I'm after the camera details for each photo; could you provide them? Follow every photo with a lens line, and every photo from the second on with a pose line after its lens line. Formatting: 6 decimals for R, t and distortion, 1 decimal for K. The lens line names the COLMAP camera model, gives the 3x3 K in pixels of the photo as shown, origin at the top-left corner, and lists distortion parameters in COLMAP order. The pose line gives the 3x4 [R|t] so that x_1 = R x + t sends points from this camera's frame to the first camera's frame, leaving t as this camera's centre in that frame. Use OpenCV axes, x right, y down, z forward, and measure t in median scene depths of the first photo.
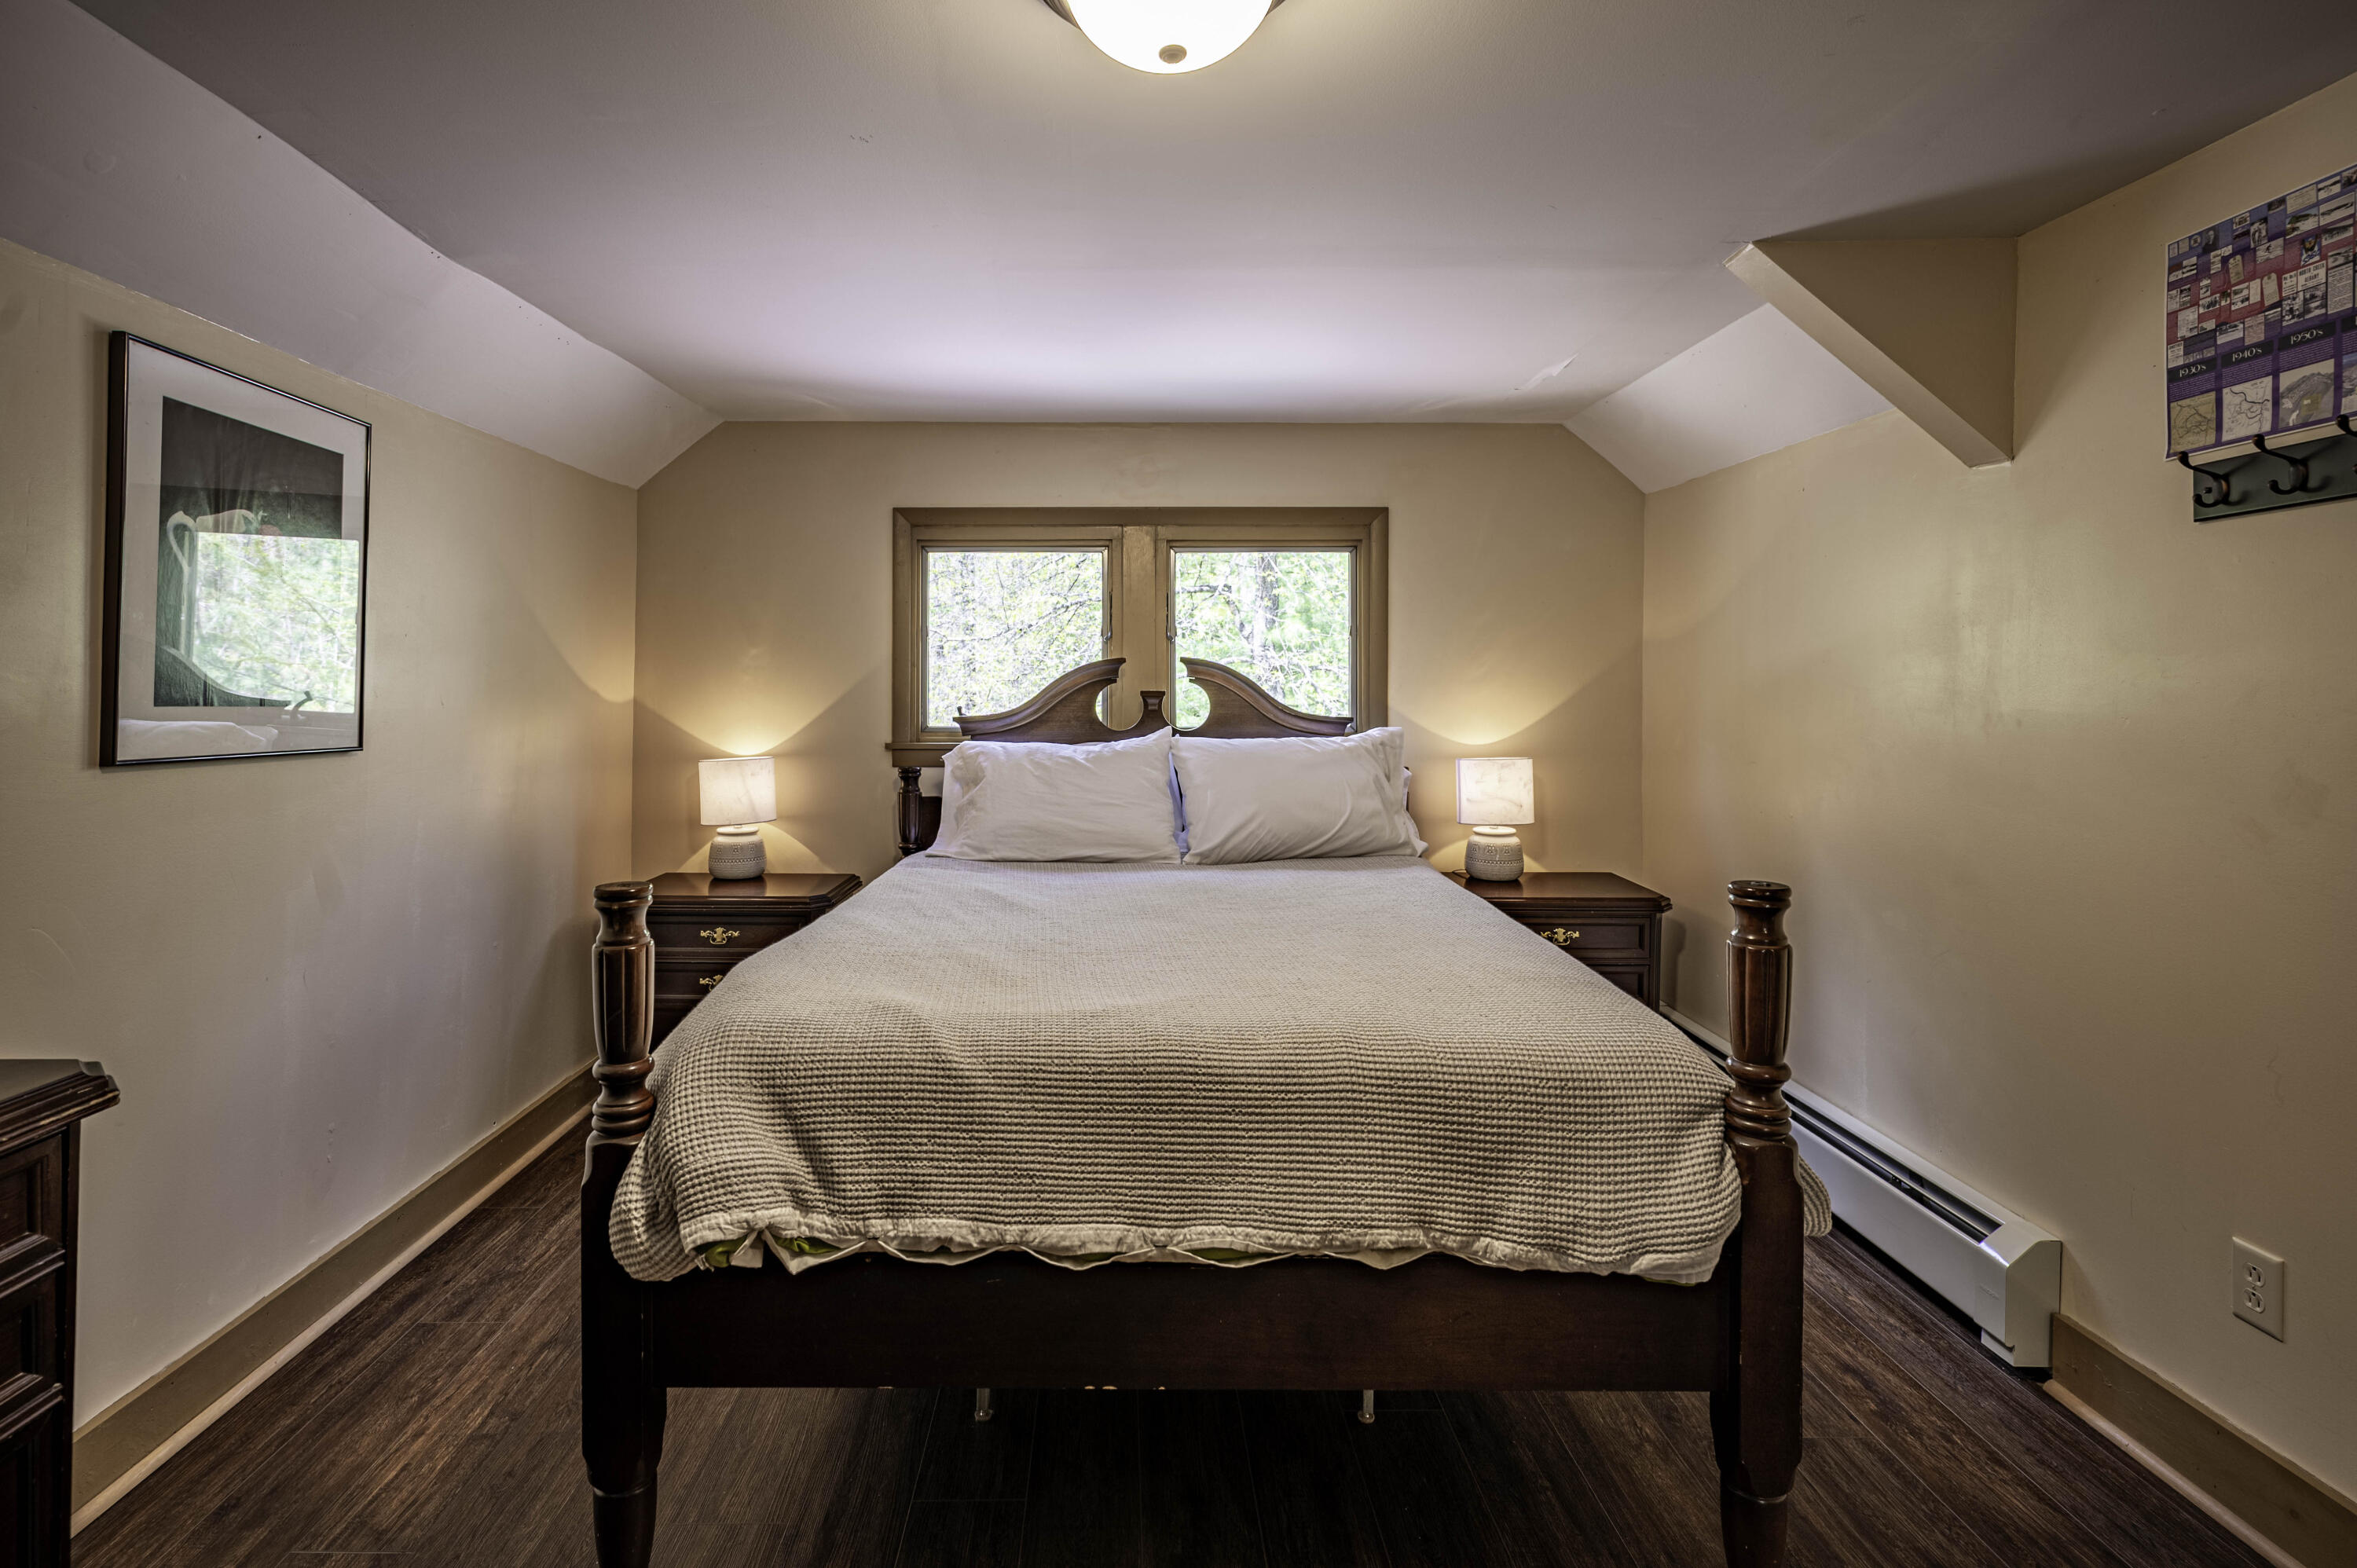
lens RADIAL K [[1170.0, 0, 982.0], [0, 1170.0, 677.6], [0, 0, 1]] dist [0.002295, 0.000142]
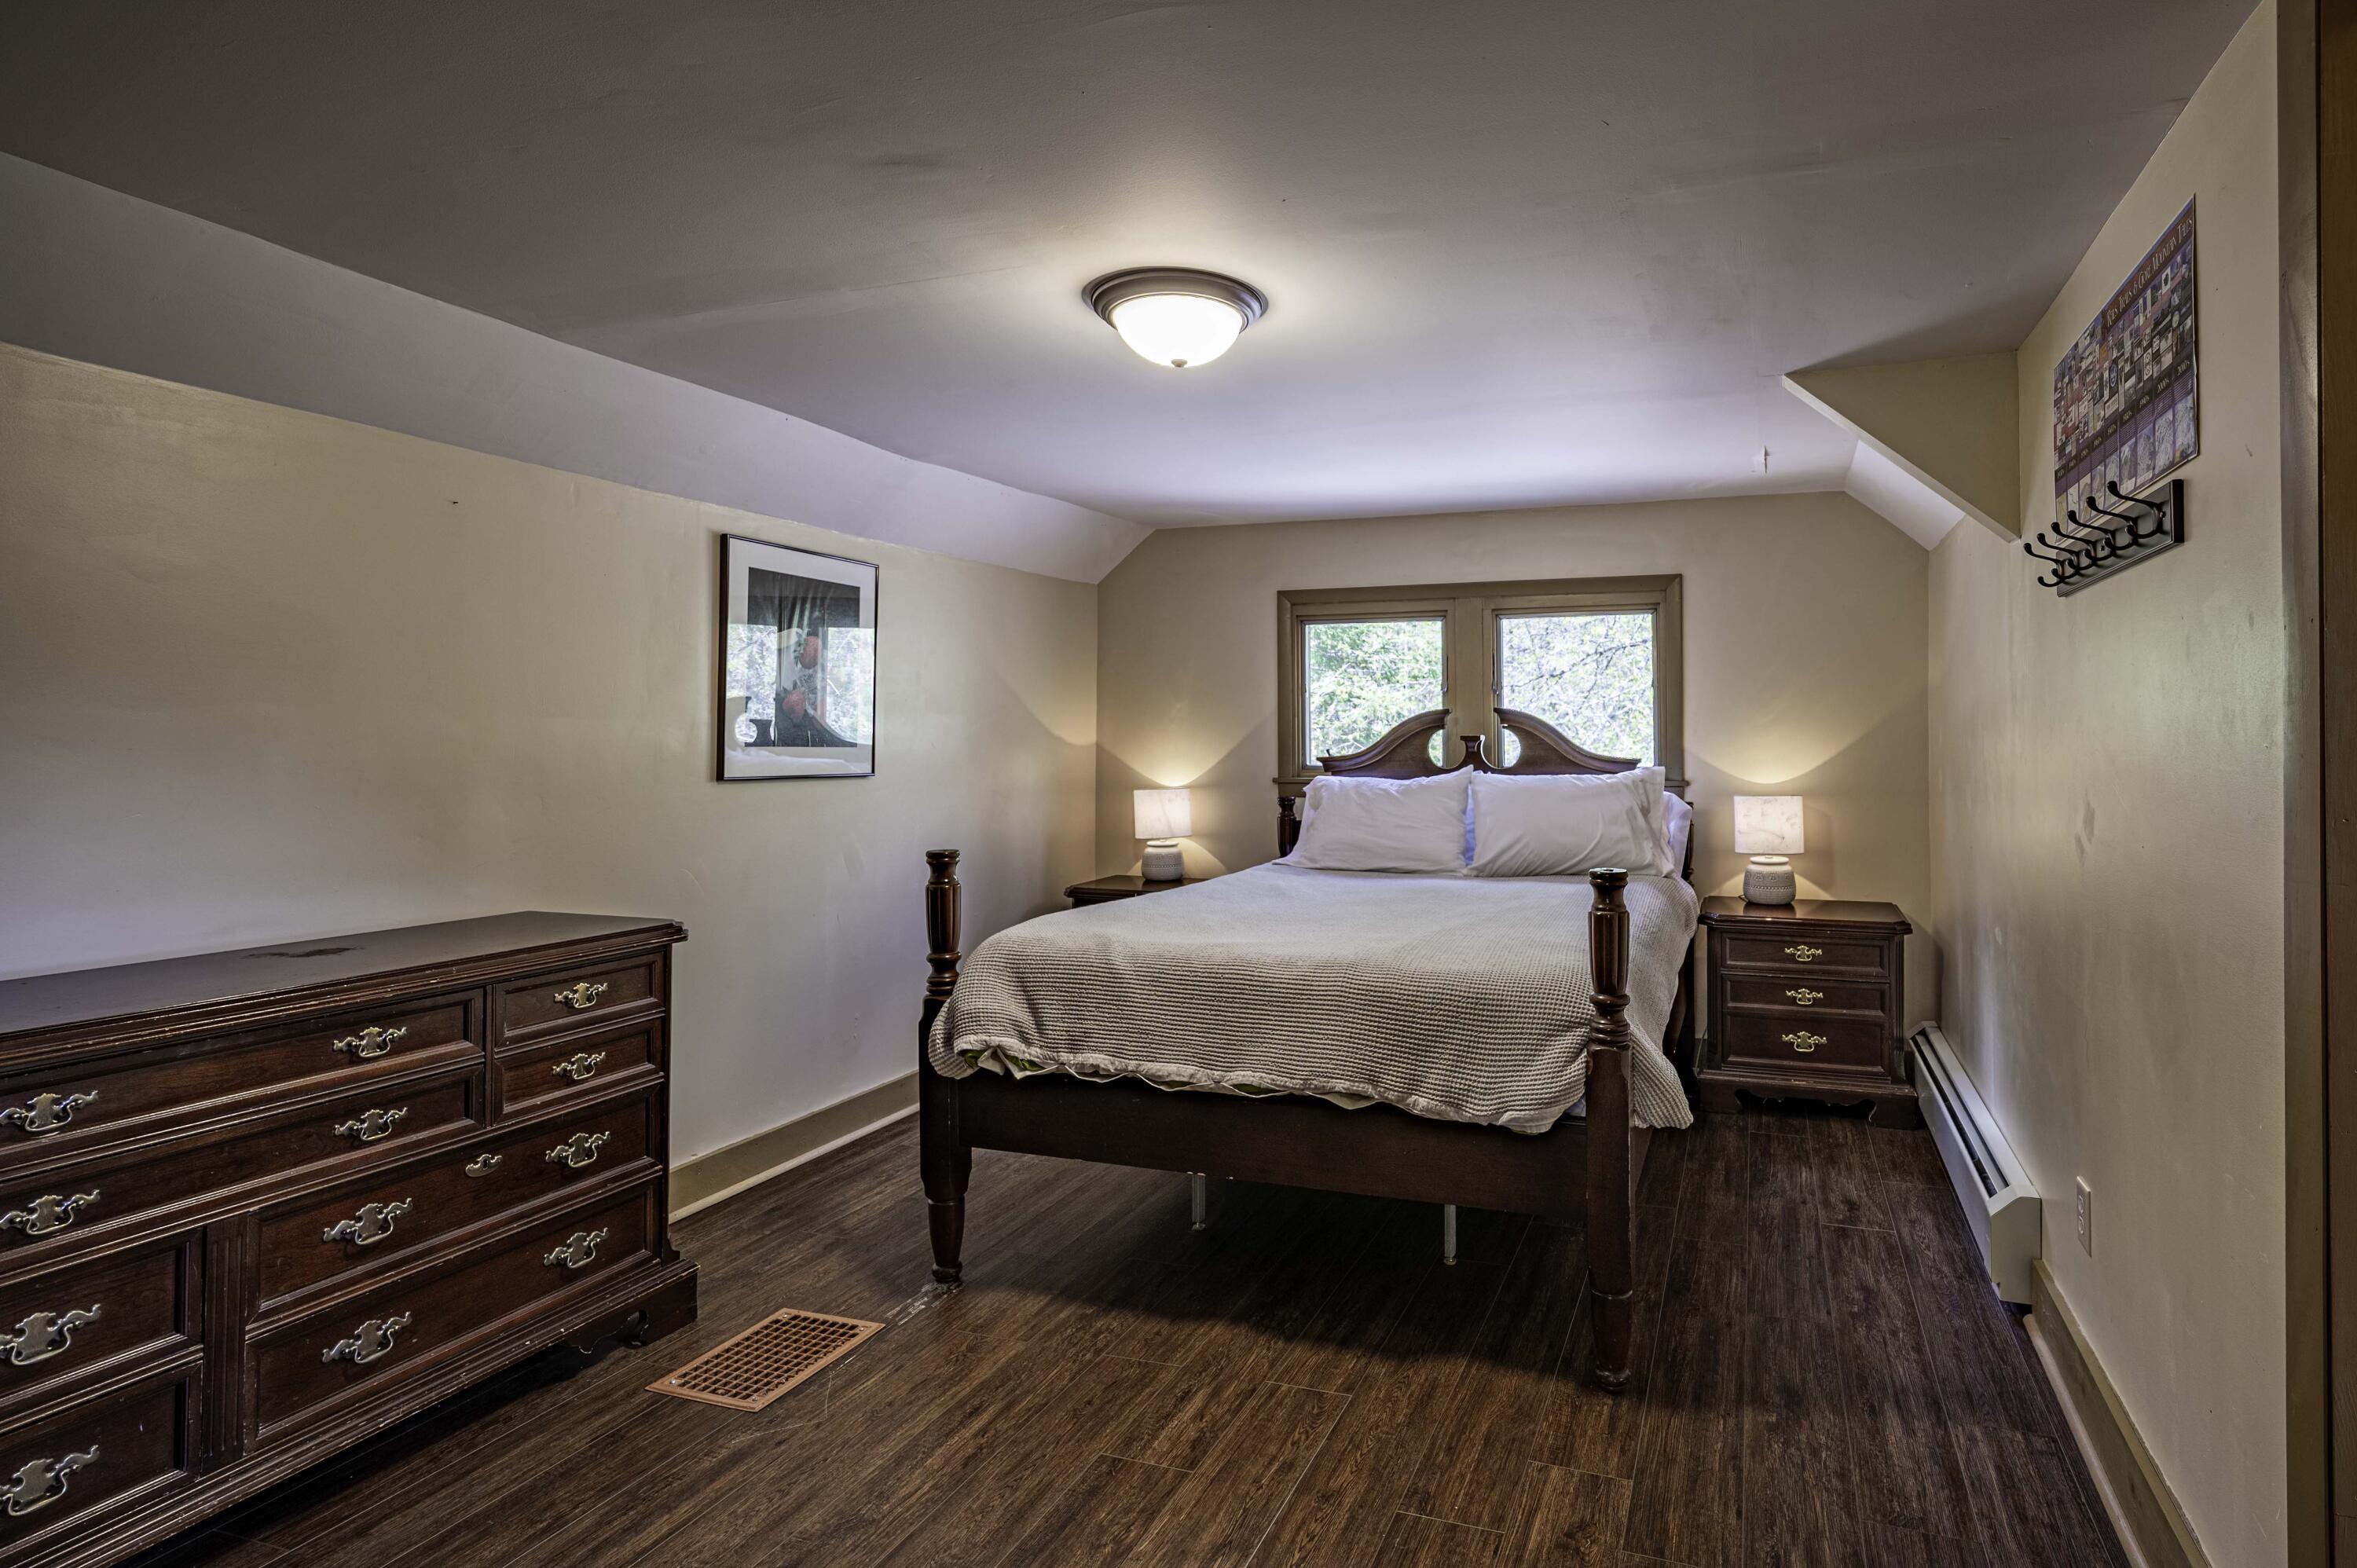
lens RADIAL K [[1143.4, 0, 1189.4], [0, 1143.4, 707.3], [0, 0, 1]] dist [-0.002402, -0.000170]
pose [[0.940817, -0.010974, -0.338737, 0.445683], [0.006328, 0.999870, -0.014819, -0.003944], [0.338856, 0.011798, 0.940764, -0.337465]]
